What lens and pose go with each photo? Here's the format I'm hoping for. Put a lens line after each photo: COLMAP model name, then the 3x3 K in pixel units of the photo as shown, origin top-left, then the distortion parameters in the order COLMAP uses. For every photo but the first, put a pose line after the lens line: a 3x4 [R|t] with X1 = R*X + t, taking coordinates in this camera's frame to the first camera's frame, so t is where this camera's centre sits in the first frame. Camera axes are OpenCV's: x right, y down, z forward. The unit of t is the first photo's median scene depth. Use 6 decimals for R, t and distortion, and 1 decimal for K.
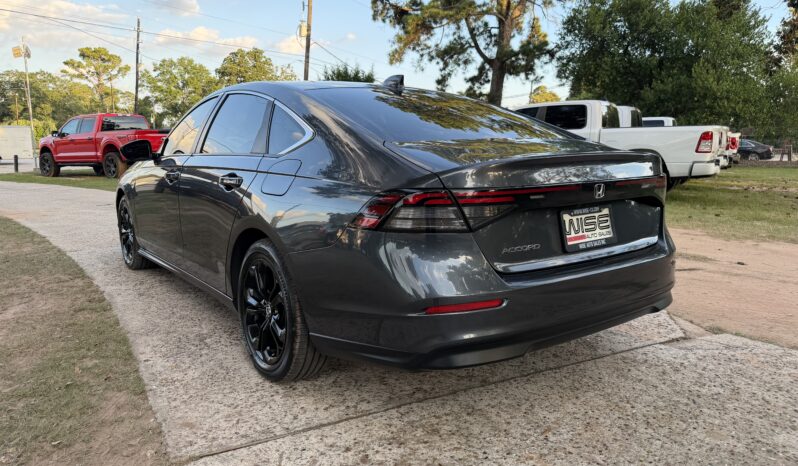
lens RADIAL K [[557.4, 0, 399.3], [0, 557.4, 239.8], [0, 0, 1]] dist [0.029650, -0.048337]
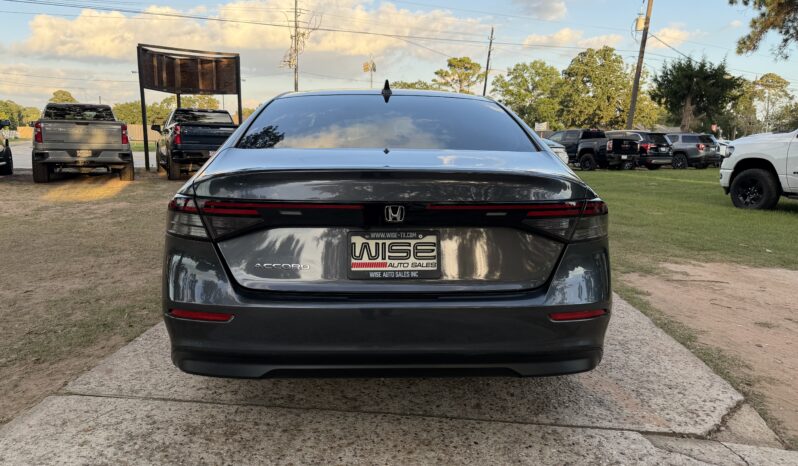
lens RADIAL K [[557.4, 0, 395.1], [0, 557.4, 236.4], [0, 0, 1]] dist [0.029650, -0.048337]
pose [[0.828147, 0.104217, -0.550737, 0.039917], [-0.107978, 0.993821, 0.025695, -0.003575], [0.550012, 0.038188, 0.834283, 0.014133]]
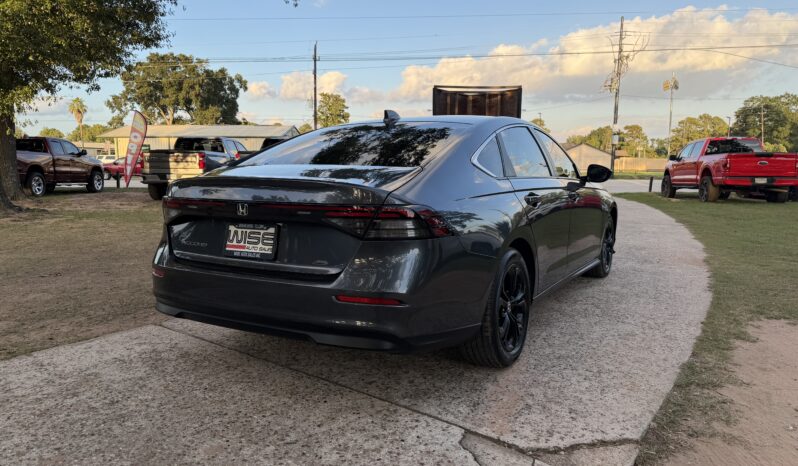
lens RADIAL K [[557.4, 0, 397.1], [0, 557.4, 230.3], [0, 0, 1]] dist [0.029650, -0.048337]
pose [[0.396811, 0.102640, -0.912144, 0.075968], [-0.154722, 0.986989, 0.043753, -0.007073], [0.904766, 0.123767, 0.407528, 0.039406]]
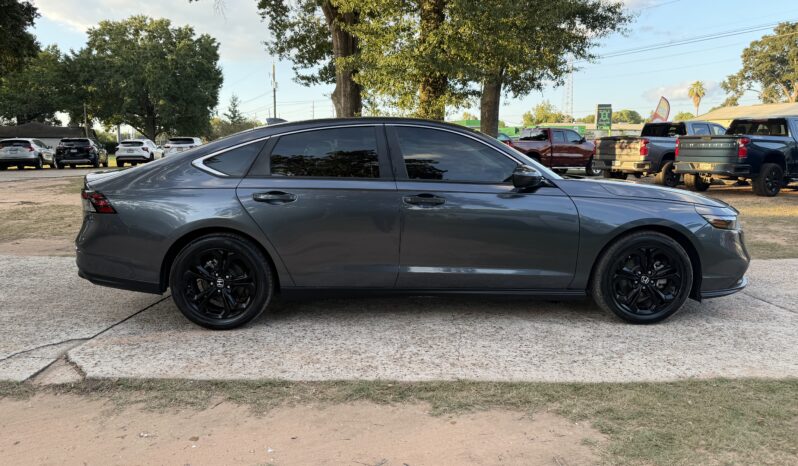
lens RADIAL K [[557.4, 0, 400.9], [0, 557.4, 233.6], [0, 0, 1]] dist [0.029650, -0.048337]
pose [[-0.565033, 0.121488, -0.816075, 0.071654], [-0.137925, 0.961274, 0.238600, -0.027668], [0.813458, 0.247374, -0.526395, 0.145812]]
